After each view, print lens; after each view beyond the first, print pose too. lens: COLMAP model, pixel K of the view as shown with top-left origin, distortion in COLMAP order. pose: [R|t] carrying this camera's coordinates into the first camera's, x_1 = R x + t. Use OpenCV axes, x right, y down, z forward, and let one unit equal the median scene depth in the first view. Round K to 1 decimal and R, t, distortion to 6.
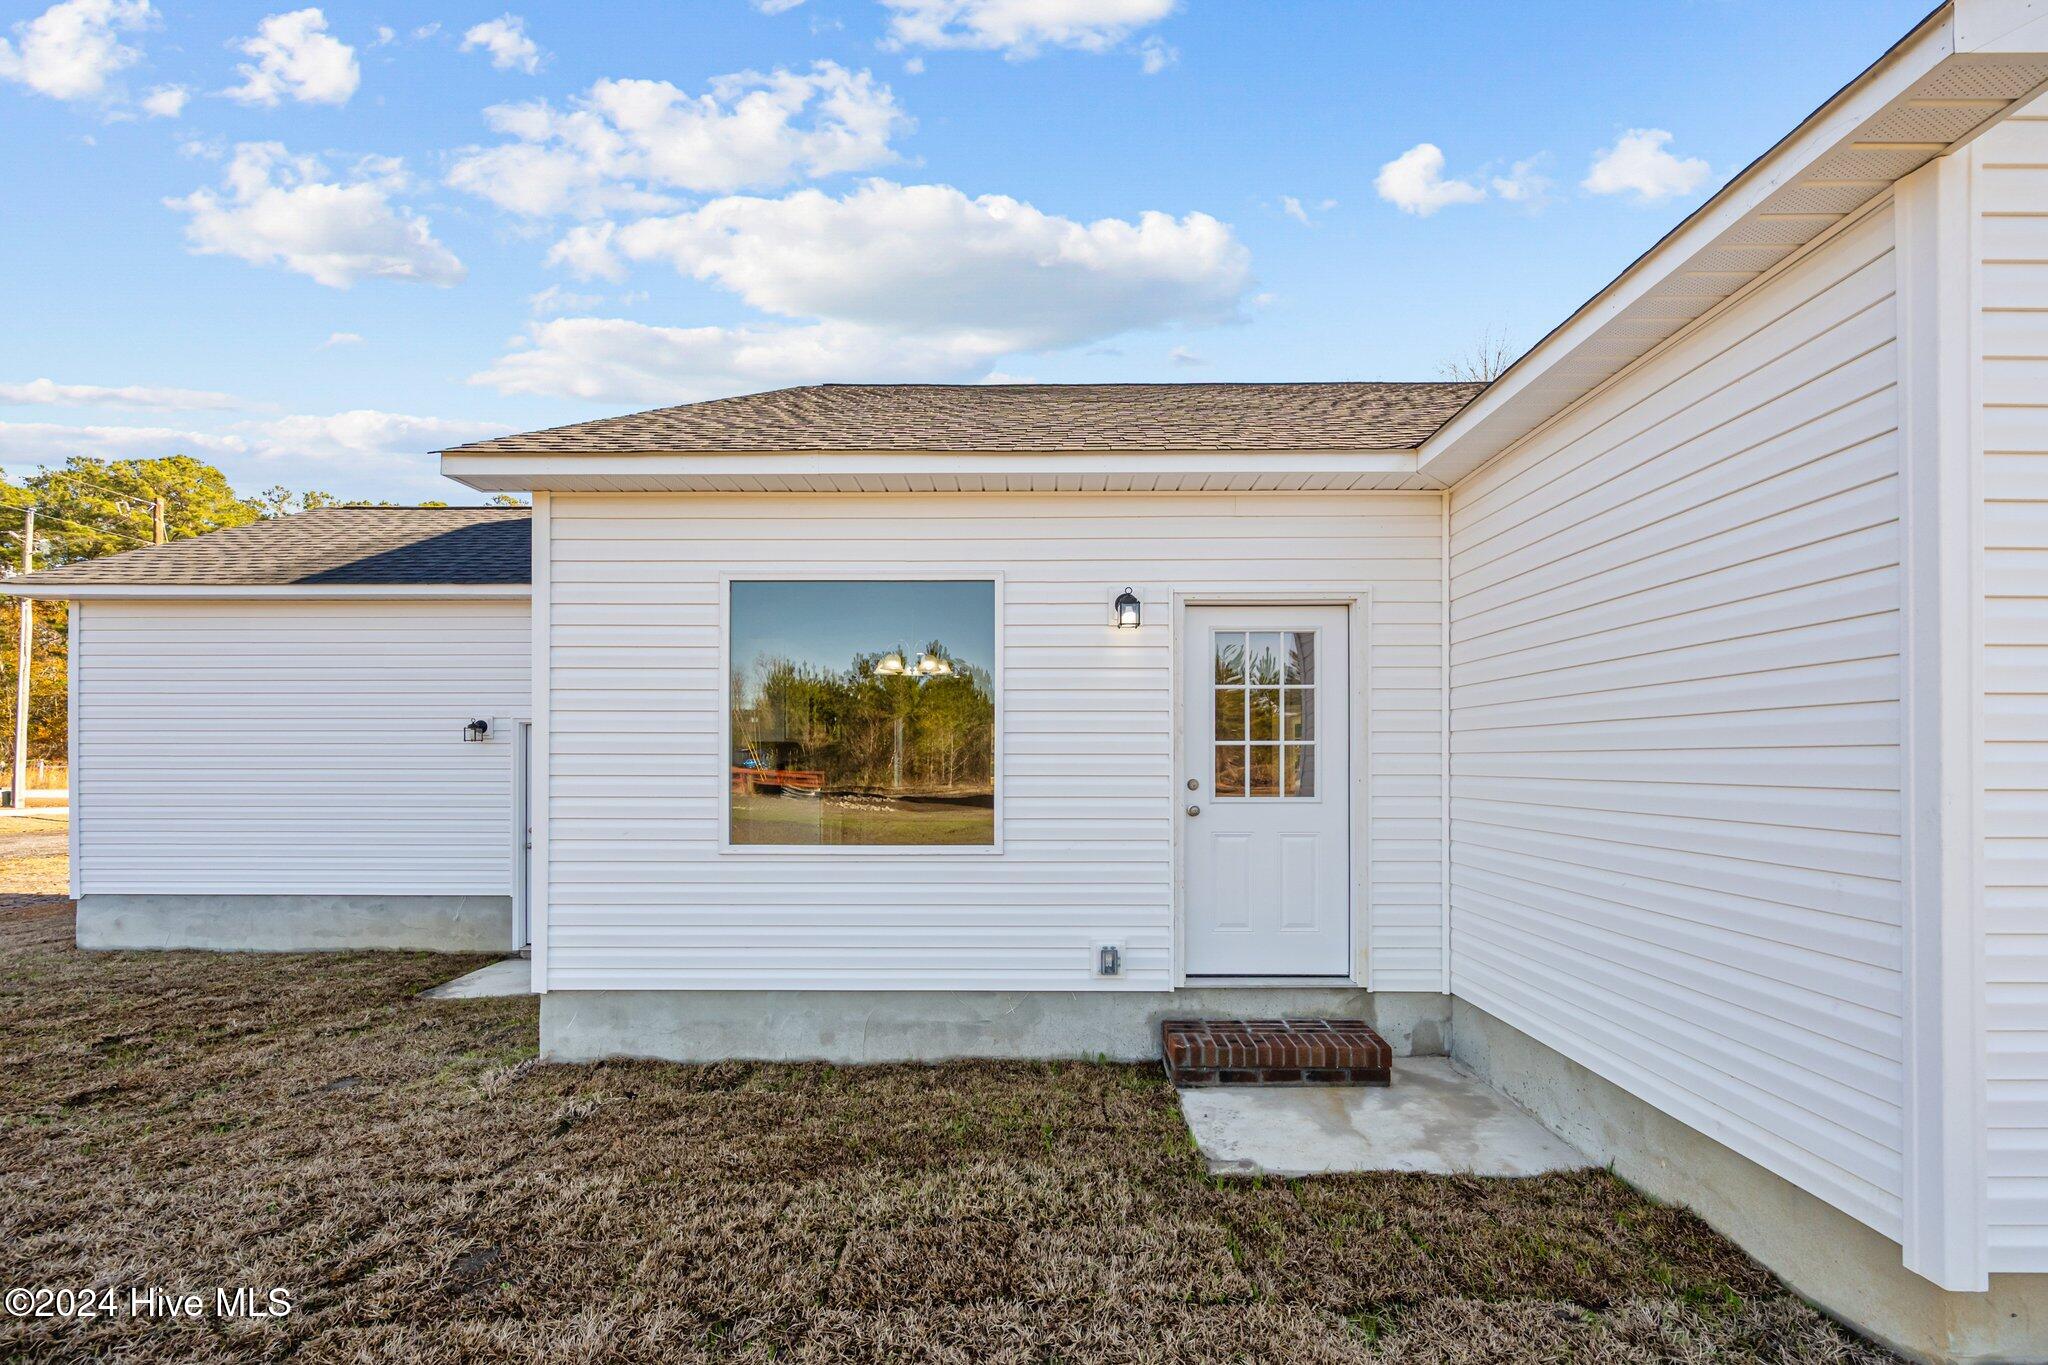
lens RADIAL K [[831.3, 0, 1031.4], [0, 831.3, 757.6], [0, 0, 1]] dist [-0.000831, -0.000203]
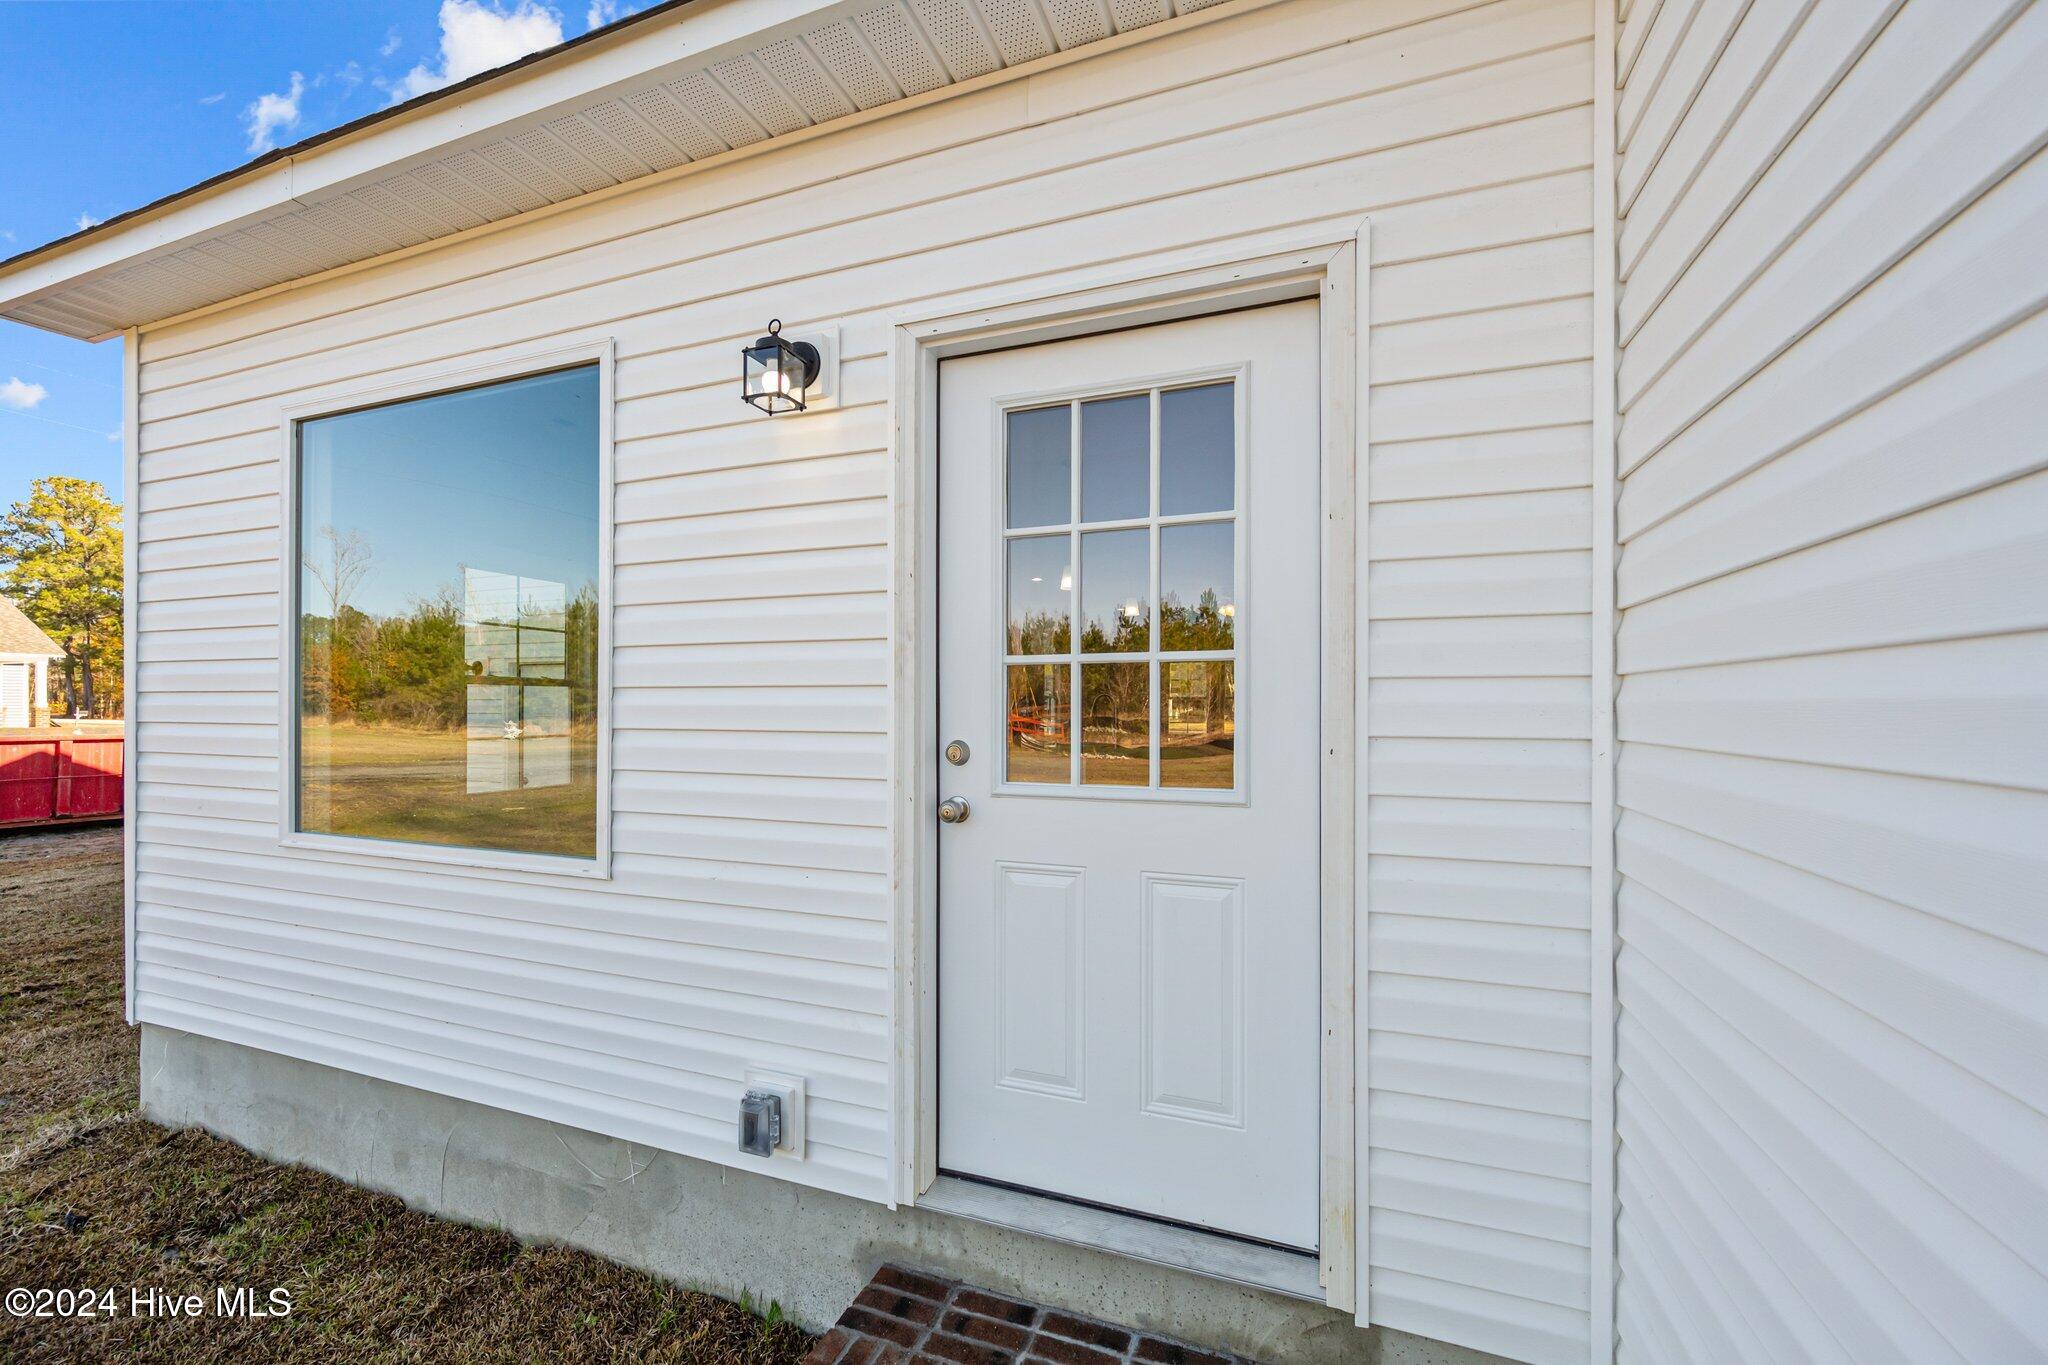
lens RADIAL K [[849.9, 0, 1021.7], [0, 849.9, 700.2], [0, 0, 1]] dist [-0.001265, -0.000104]
pose [[0.932866, -0.002358, -0.360215, 0.400792], [0.004854, 0.999970, 0.006024, 0.001588], [0.360190, -0.007368, 0.932850, 0.593304]]
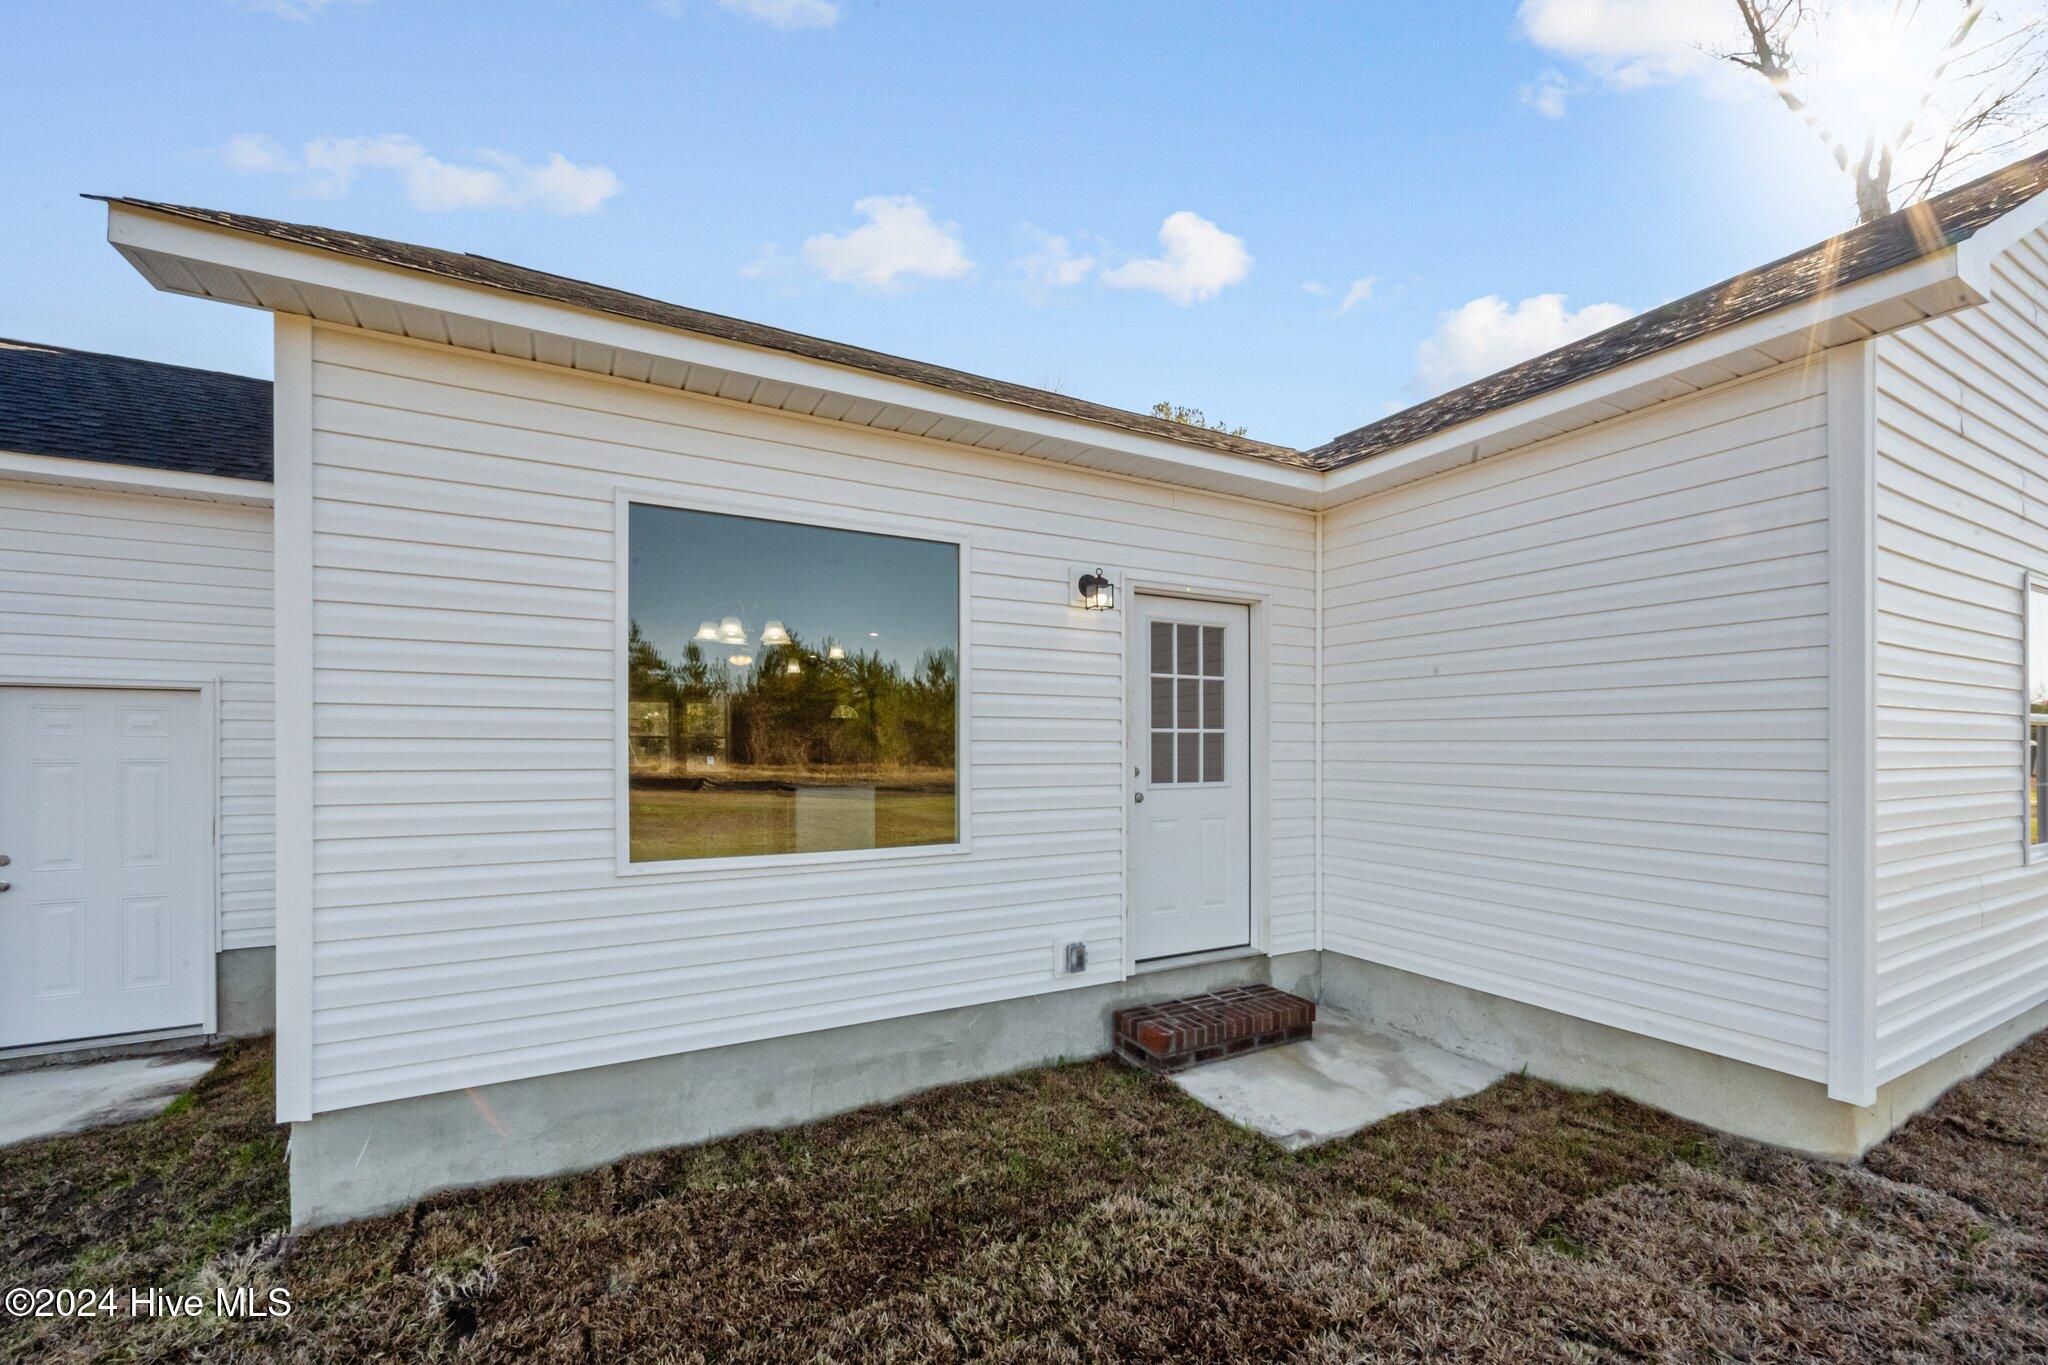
lens RADIAL K [[827.0, 0, 1017.4], [0, 827.0, 748.6], [0, 0, 1]] dist [-0.000358, 0.000190]
pose [[0.875988, -0.001176, 0.482332, -0.417043], [-0.002846, 0.999967, 0.007608, -0.002998], [-0.482325, -0.008037, 0.875955, 0.197735]]
